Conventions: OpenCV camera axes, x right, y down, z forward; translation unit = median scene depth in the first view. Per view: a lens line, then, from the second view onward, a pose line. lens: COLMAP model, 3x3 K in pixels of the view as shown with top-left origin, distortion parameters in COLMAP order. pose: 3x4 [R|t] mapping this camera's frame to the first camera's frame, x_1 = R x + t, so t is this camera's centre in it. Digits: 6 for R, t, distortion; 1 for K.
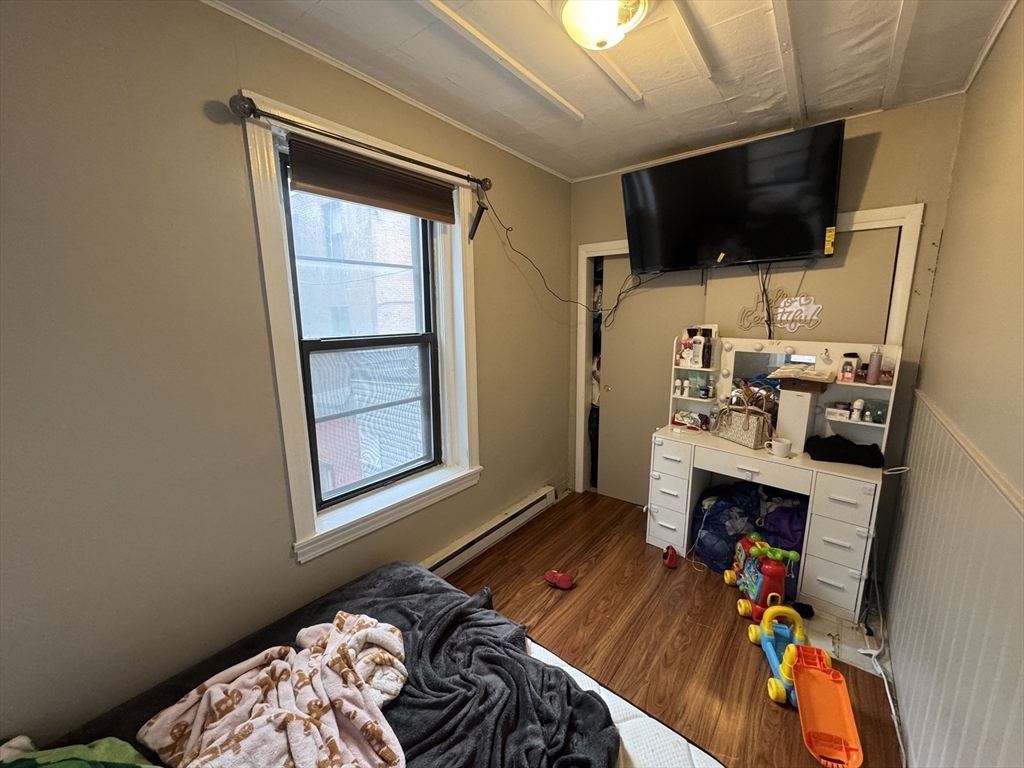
lens RADIAL K [[406.8, 0, 511.8], [0, 406.8, 381.6], [0, 0, 1]] dist [-0.002868, 0.000155]
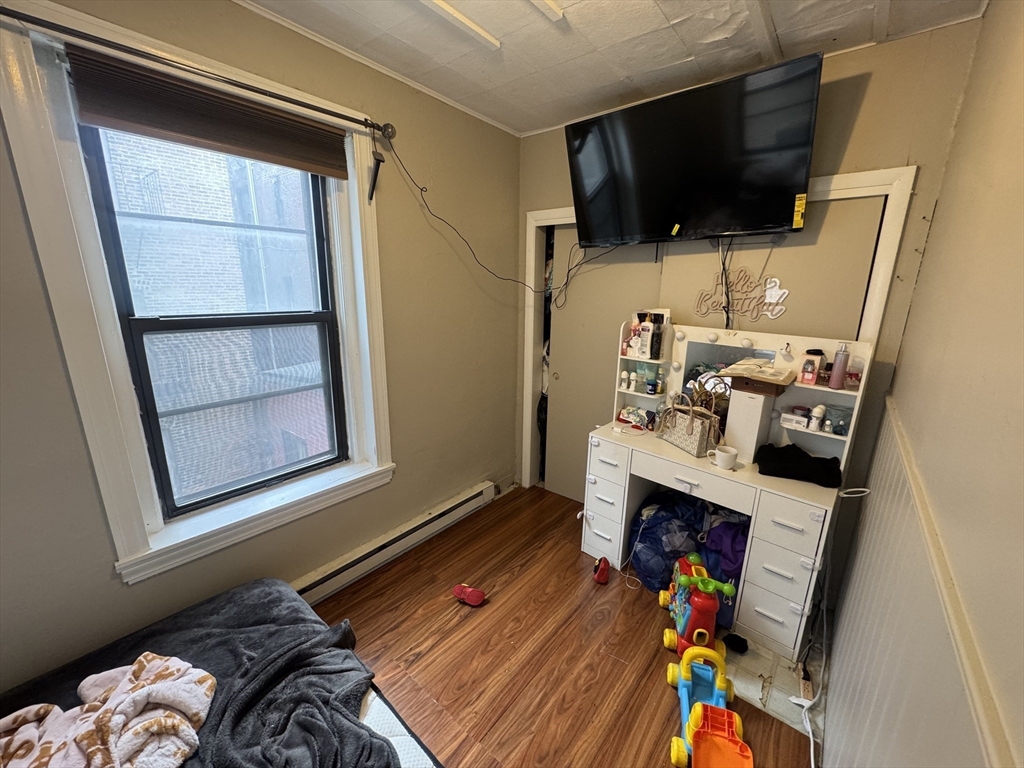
lens RADIAL K [[406.8, 0, 511.8], [0, 406.8, 381.6], [0, 0, 1]] dist [-0.002868, 0.000155]
pose [[0.999567, 0.028325, -0.007975, 0.219084], [-0.027753, 0.997534, 0.064465, -0.040901], [0.009782, -0.064216, 0.997888, 0.154553]]
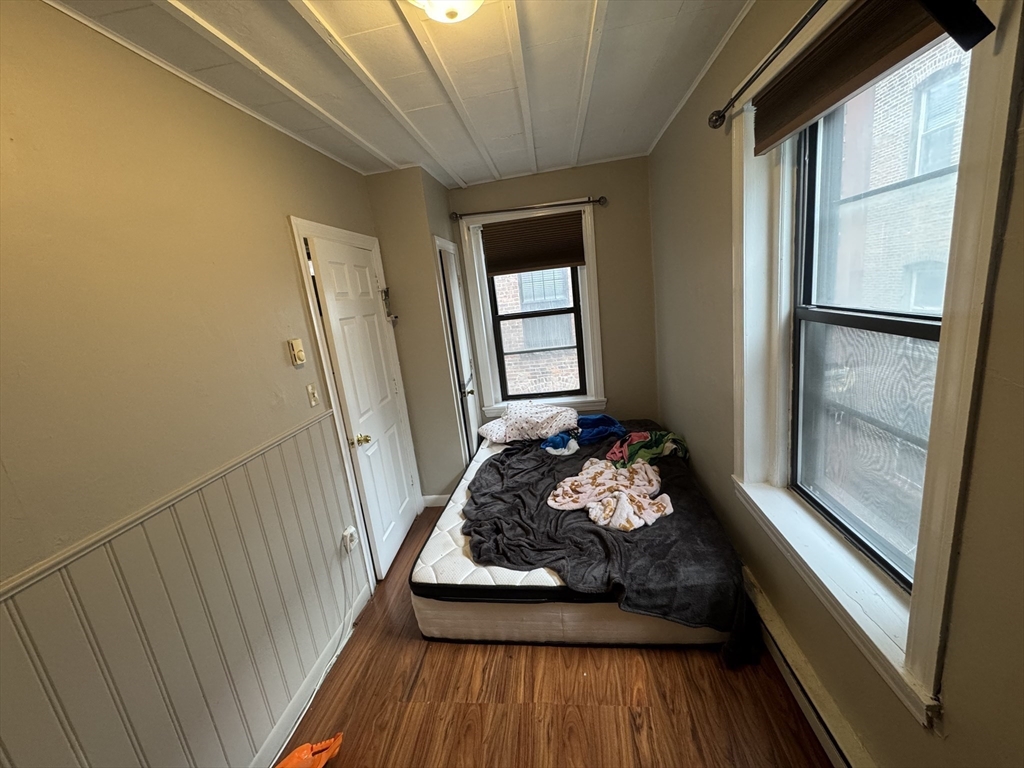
lens RADIAL K [[406.8, 0, 511.8], [0, 406.8, 381.6], [0, 0, 1]] dist [-0.002868, 0.000155]
pose [[-0.840677, 0.225544, -0.492333, 0.431133], [0.032788, 0.928672, 0.369450, -0.253922], [0.540543, 0.294446, -0.788109, 1.191964]]
